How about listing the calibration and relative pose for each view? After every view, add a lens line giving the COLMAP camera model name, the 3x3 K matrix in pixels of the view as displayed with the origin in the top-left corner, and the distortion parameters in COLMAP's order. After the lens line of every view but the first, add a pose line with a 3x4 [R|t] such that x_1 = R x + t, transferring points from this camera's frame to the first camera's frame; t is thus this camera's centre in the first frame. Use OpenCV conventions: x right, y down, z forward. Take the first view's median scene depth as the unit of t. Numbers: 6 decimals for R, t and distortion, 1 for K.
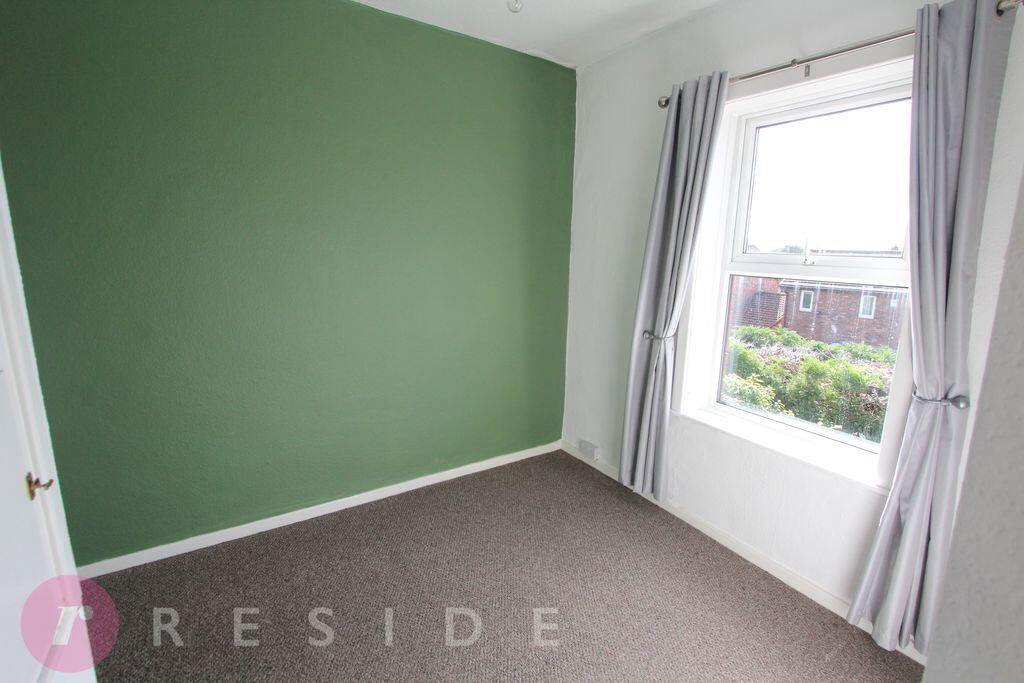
lens RADIAL K [[475.7, 0, 523.8], [0, 475.7, 336.4], [0, 0, 1]] dist [-0.001071, -0.000193]
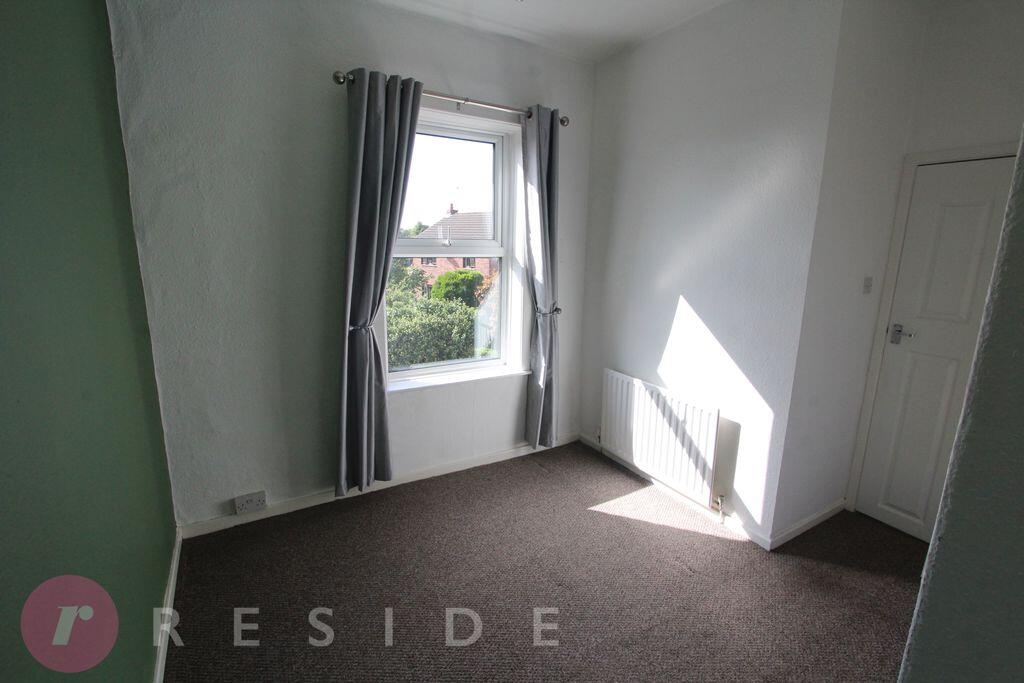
lens RADIAL K [[475.7, 0, 523.8], [0, 475.7, 336.4], [0, 0, 1]] dist [-0.001071, -0.000193]
pose [[0.031357, -0.218412, 0.975353, -0.718136], [0.170107, 0.962762, 0.210124, -0.136100], [-0.984927, 0.159326, 0.067343, 0.658477]]
